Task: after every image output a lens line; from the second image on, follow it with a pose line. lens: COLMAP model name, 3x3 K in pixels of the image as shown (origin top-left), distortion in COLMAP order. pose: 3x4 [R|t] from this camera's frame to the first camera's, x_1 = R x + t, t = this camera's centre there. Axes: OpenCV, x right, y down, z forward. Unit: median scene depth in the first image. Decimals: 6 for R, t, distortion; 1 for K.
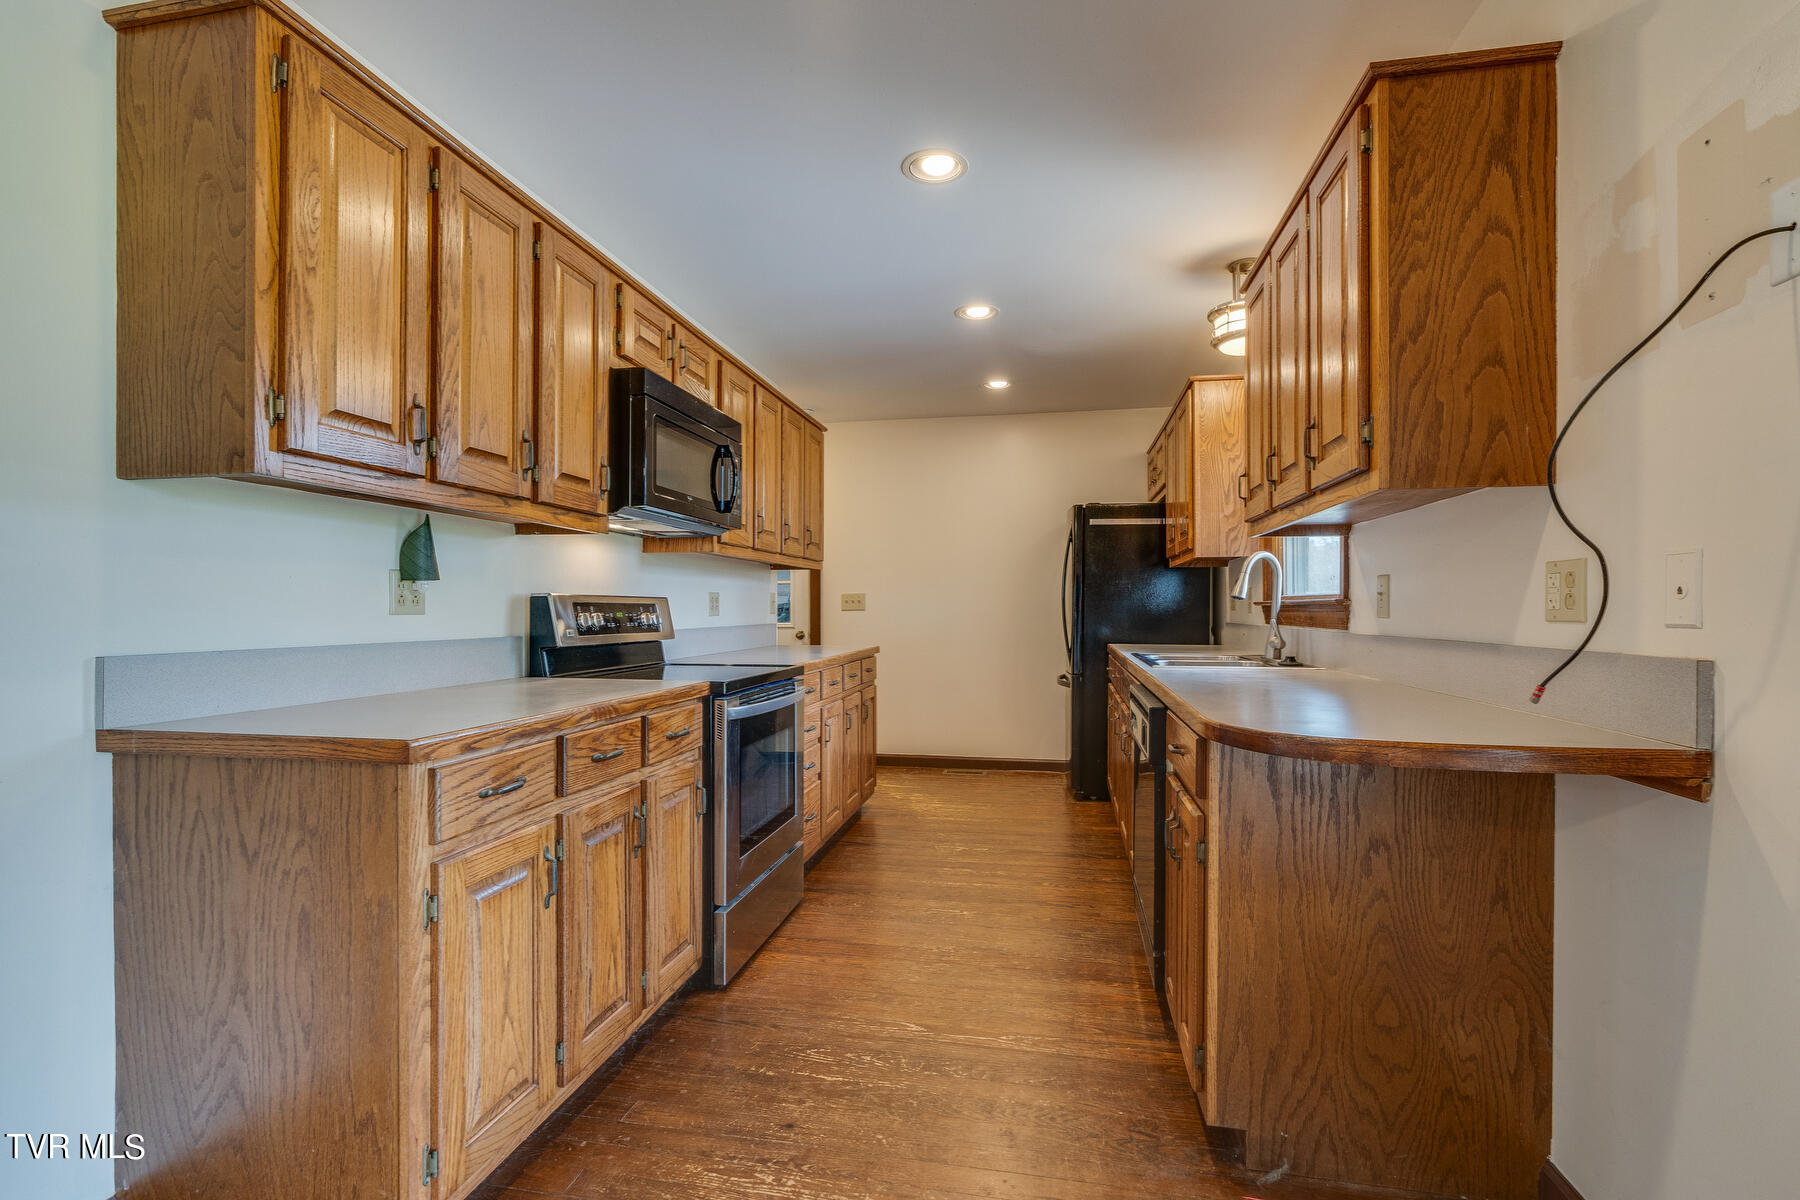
lens RADIAL K [[810.8, 0, 900.7], [0, 810.8, 604.3], [0, 0, 1]] dist [-0.010920, 0.000899]
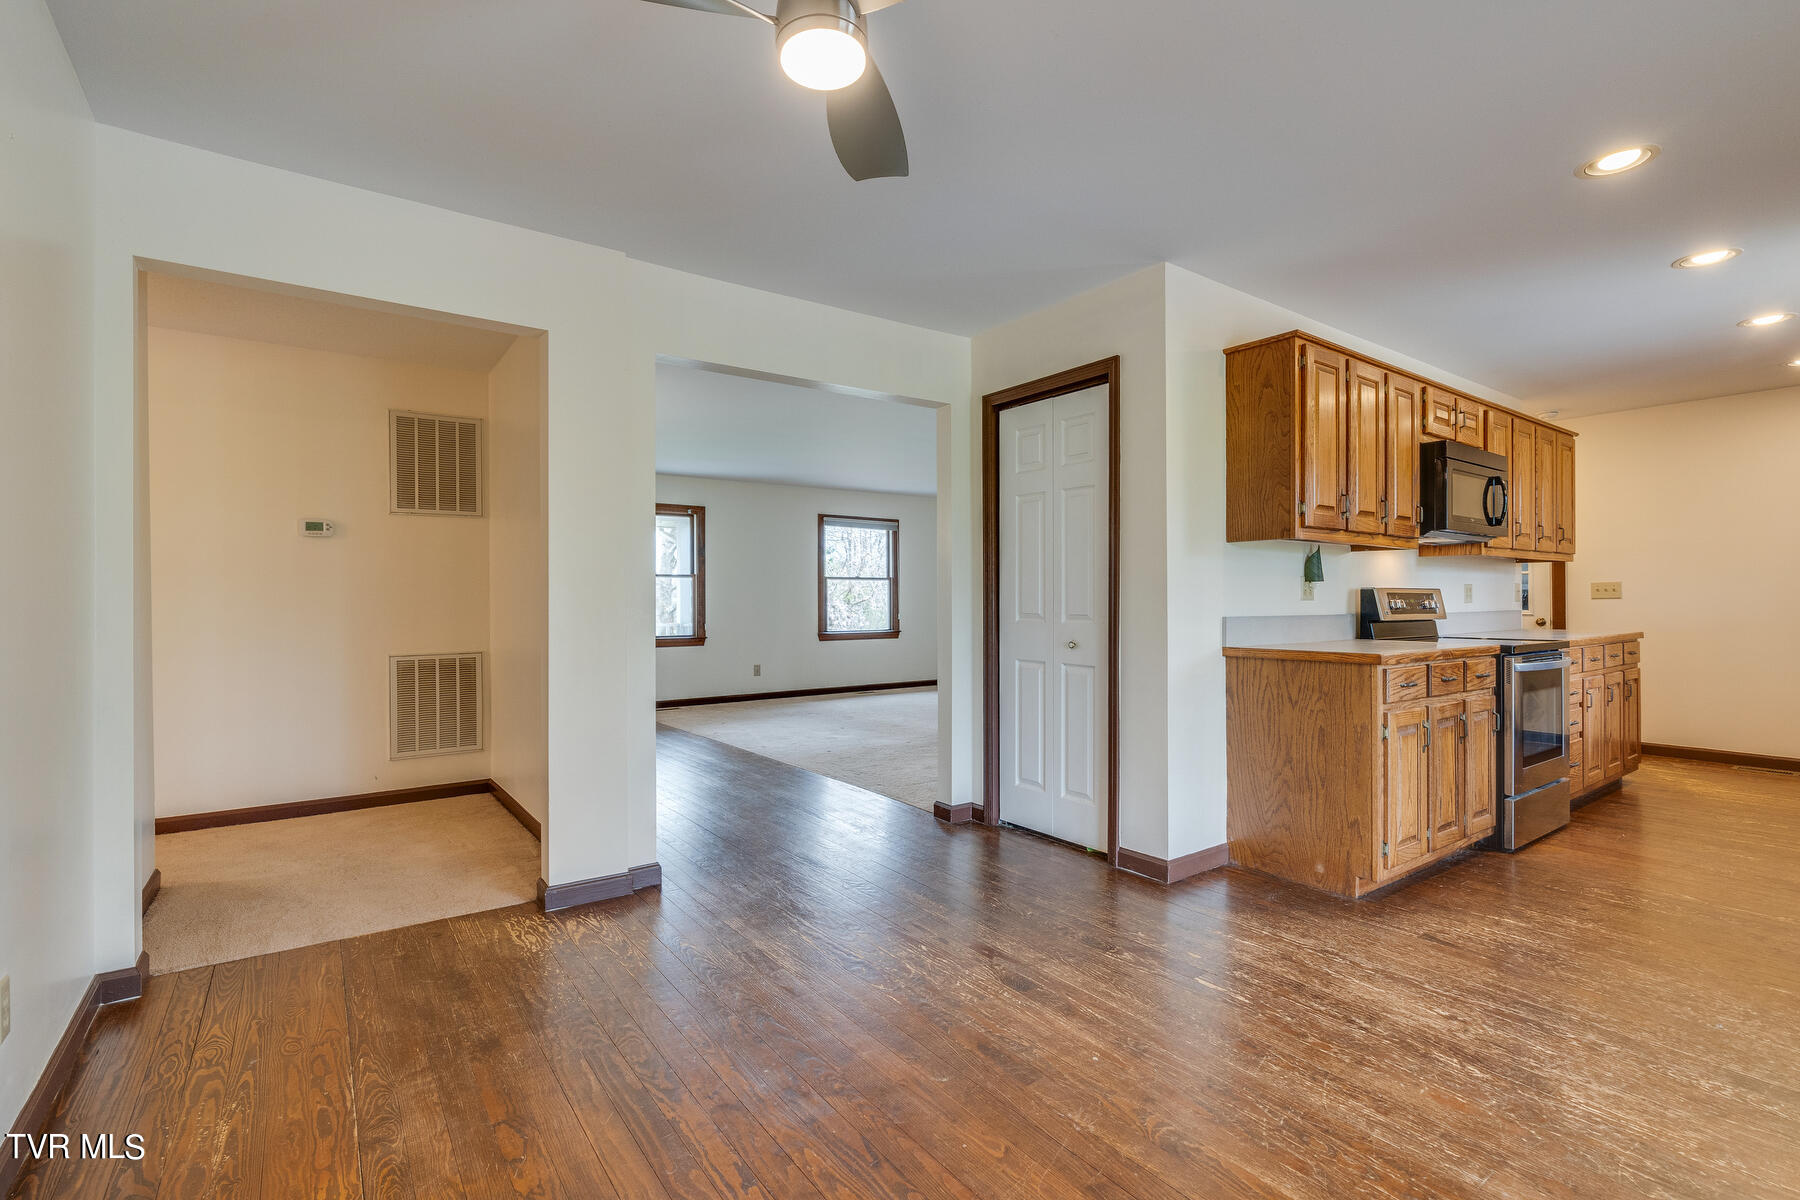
lens RADIAL K [[810.8, 0, 900.3], [0, 810.8, 597.4], [0, 0, 1]] dist [-0.010920, 0.000899]
pose [[0.724895, -0.003829, -0.688849, -0.012695], [0.005833, 0.999983, 0.000579, 0.000034], [0.688835, -0.004438, 0.724905, -0.832248]]
